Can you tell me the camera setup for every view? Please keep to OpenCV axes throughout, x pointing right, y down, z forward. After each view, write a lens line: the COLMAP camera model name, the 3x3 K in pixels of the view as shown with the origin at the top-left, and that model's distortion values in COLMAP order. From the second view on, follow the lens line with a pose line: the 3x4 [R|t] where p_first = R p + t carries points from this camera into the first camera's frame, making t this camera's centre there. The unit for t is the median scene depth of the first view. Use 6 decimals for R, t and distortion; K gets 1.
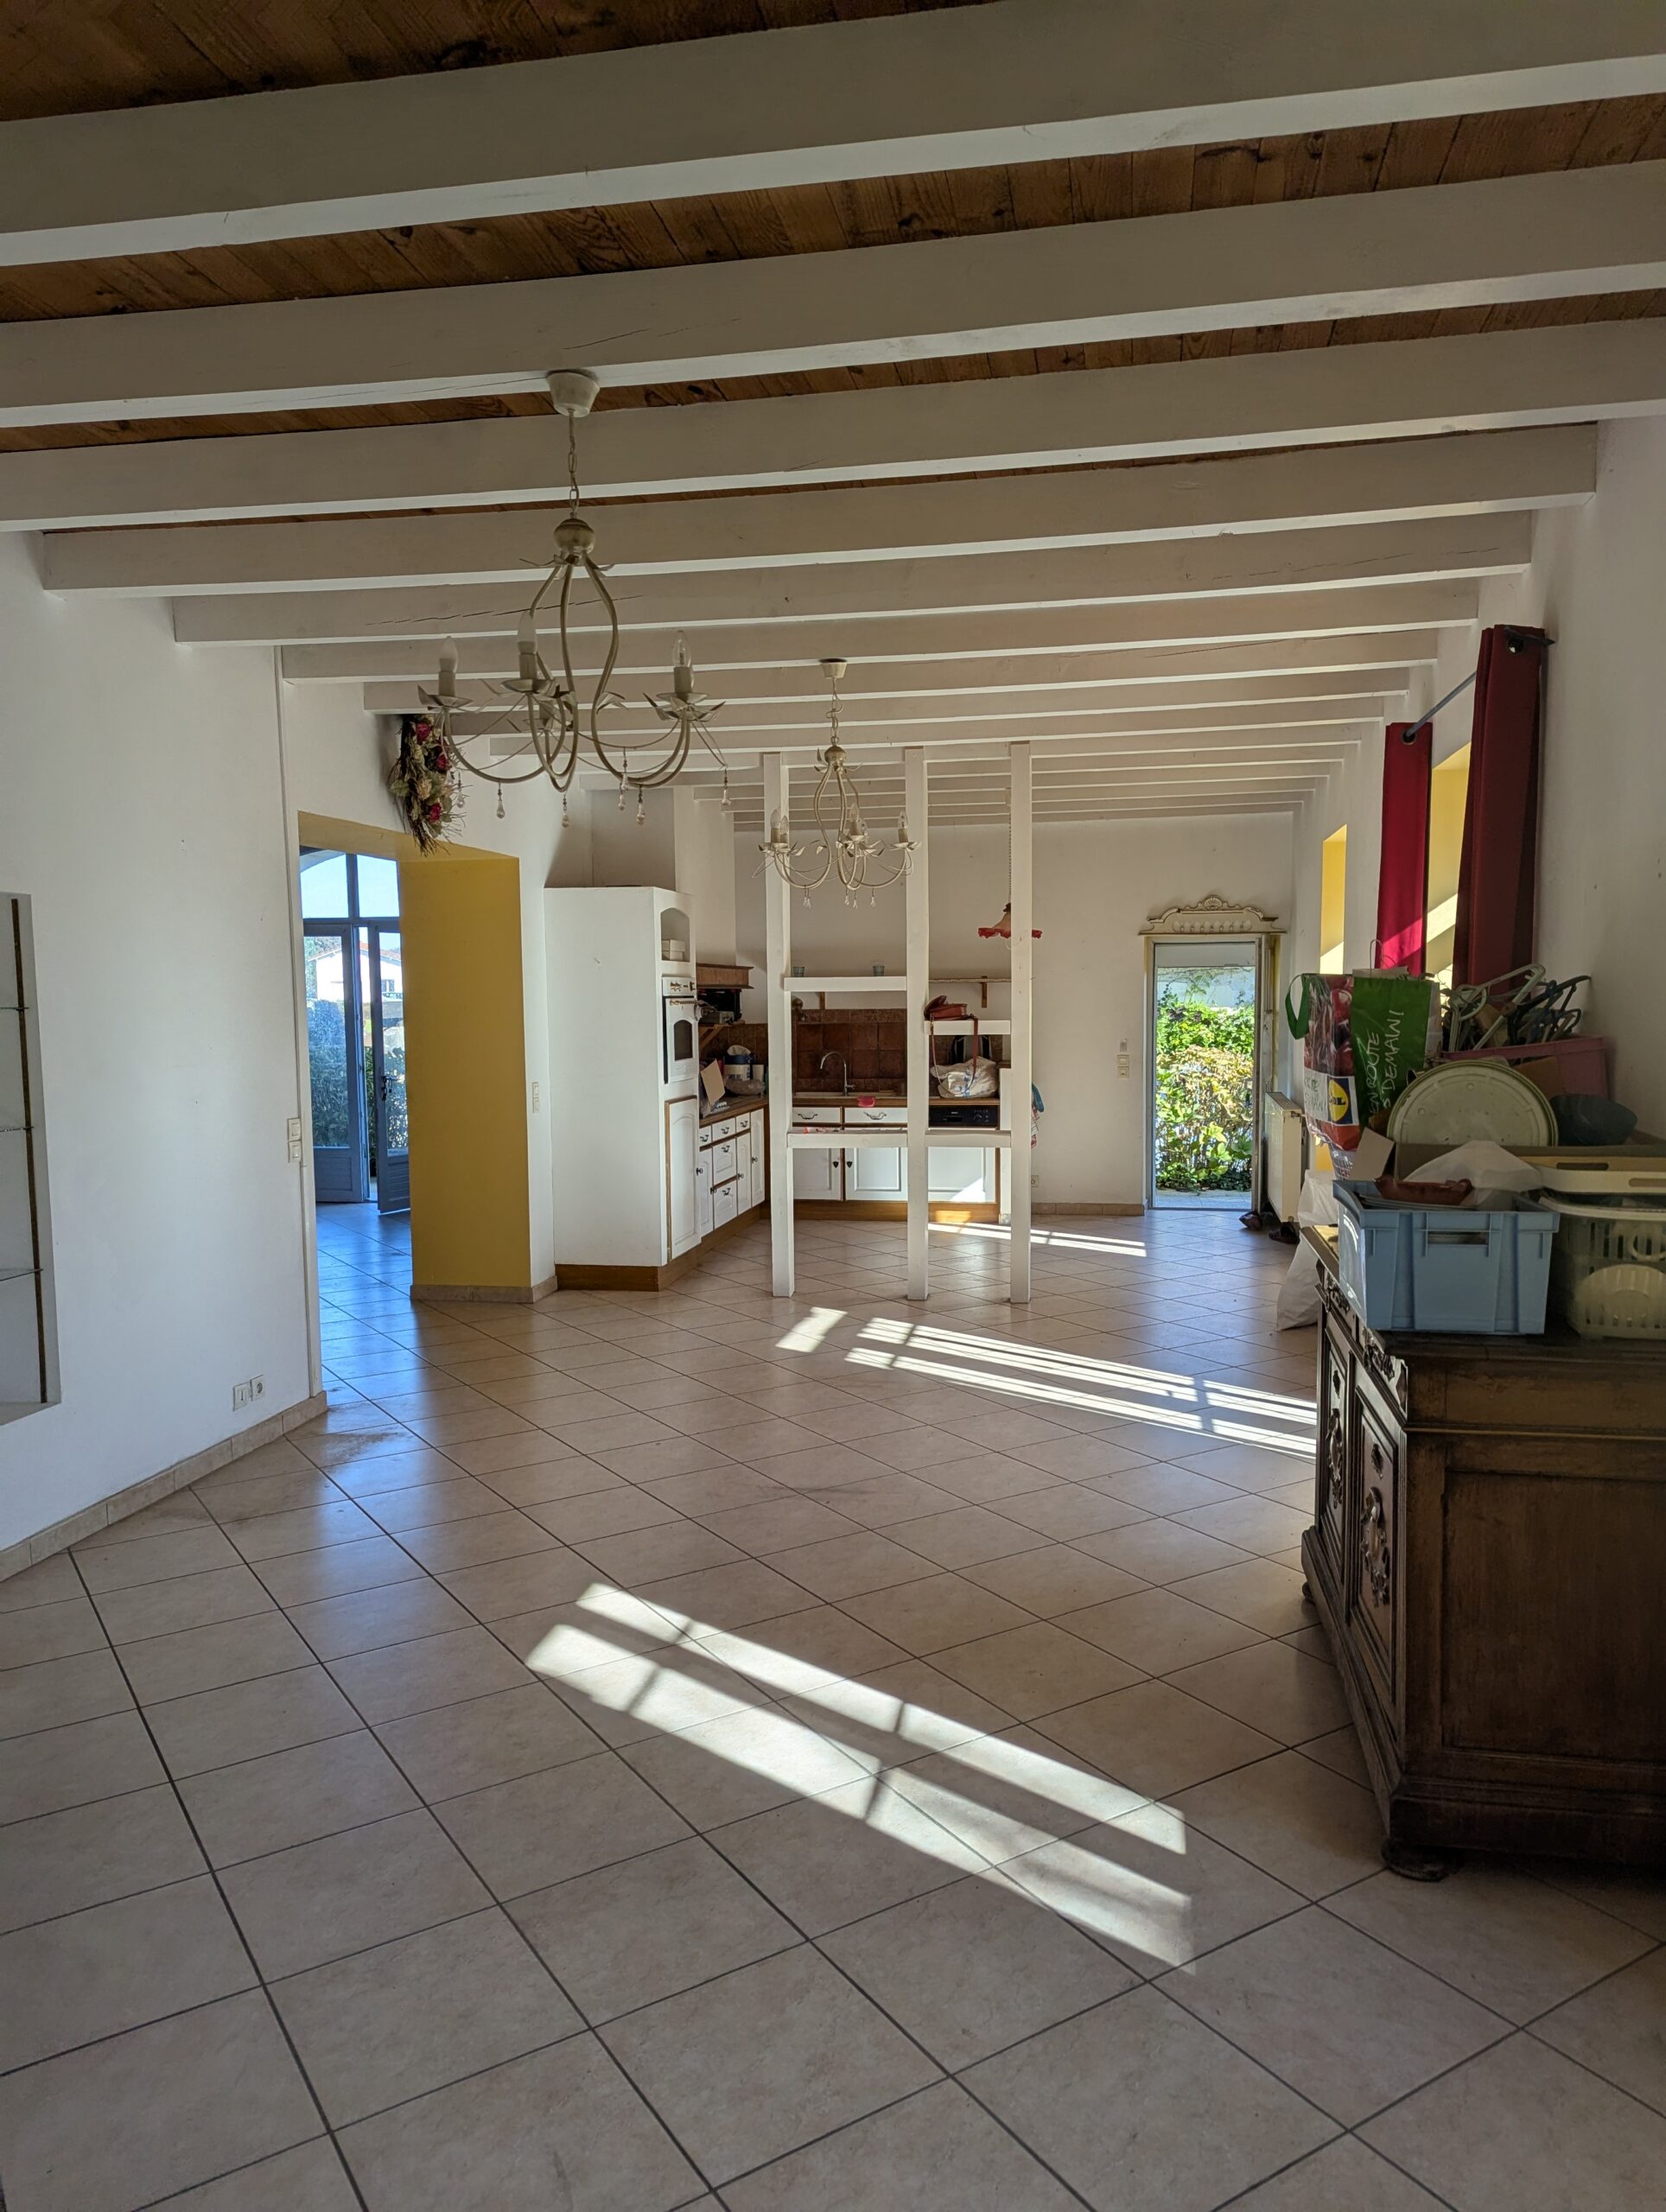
lens RADIAL K [[1554.3, 0, 833.5], [0, 1554.3, 1110.9], [0, 0, 1]] dist [0.003751, 0.001376]
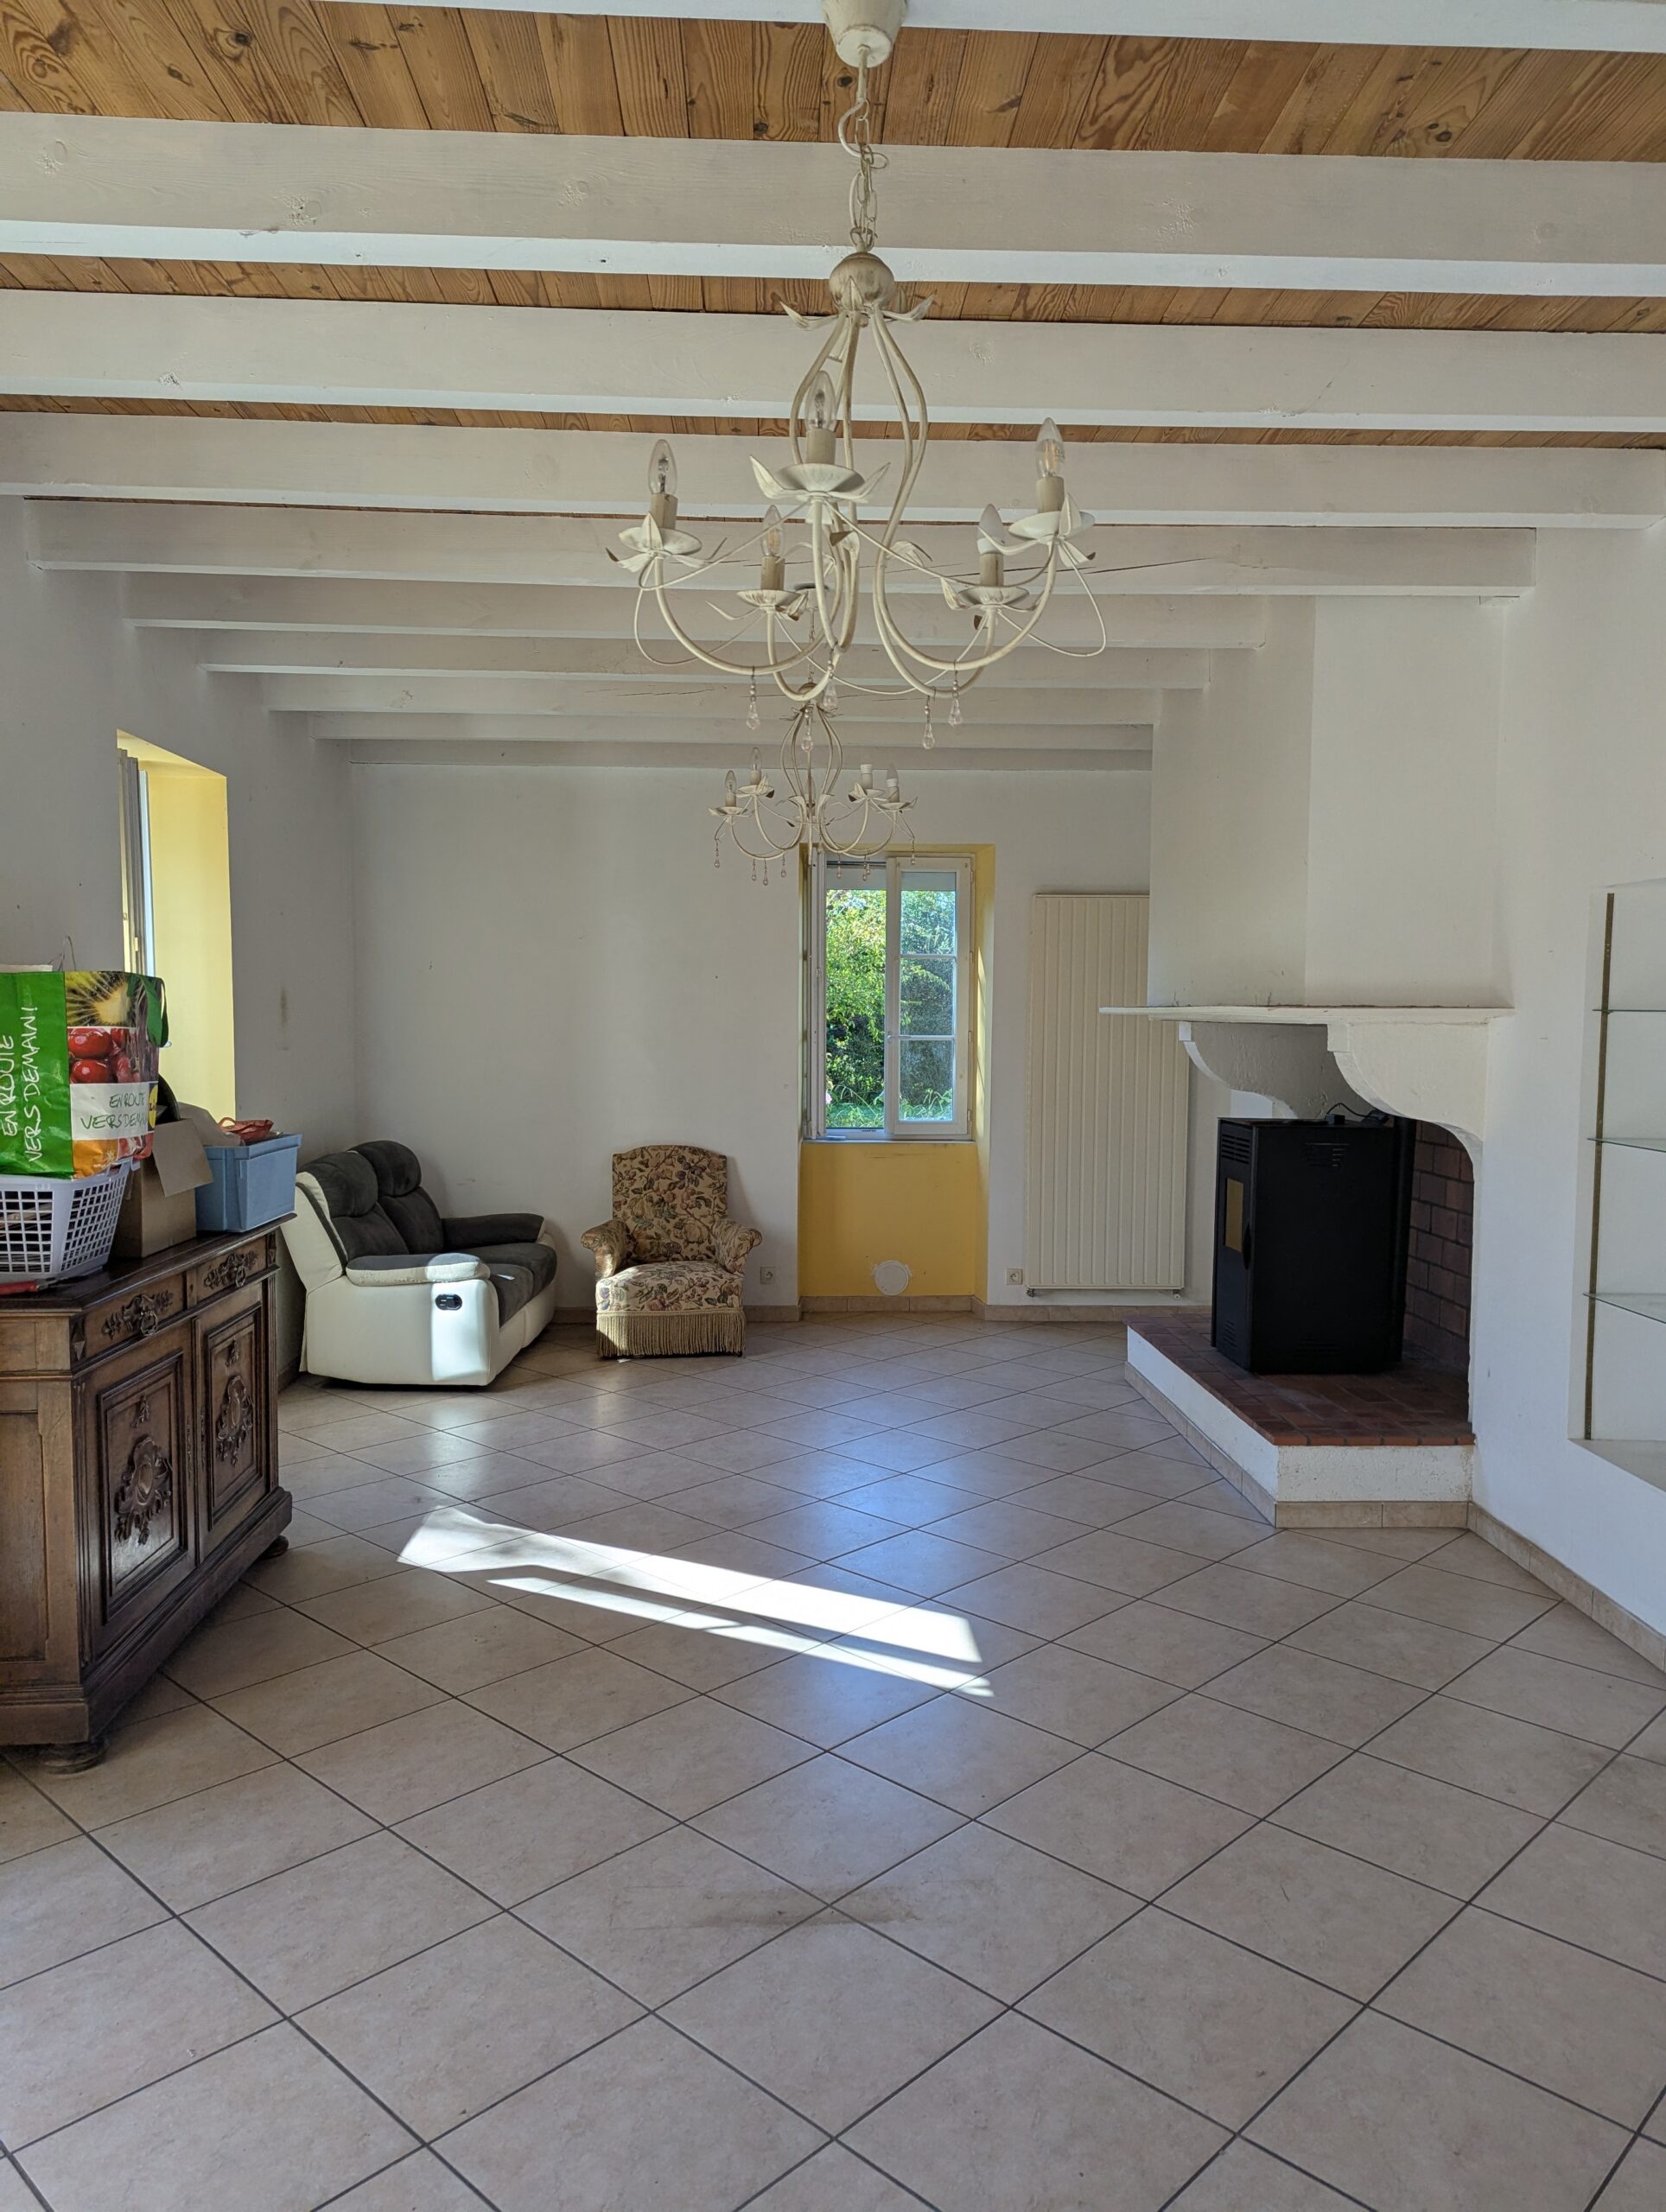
lens RADIAL K [[1554.3, 0, 832.9], [0, 1554.3, 1111.2], [0, 0, 1]] dist [0.003751, 0.001376]
pose [[-0.973193, 0.010861, -0.229734, 0.110488], [-0.021980, 0.989920, 0.139912, -0.114521], [0.228938, 0.141211, -0.963144, 1.634359]]
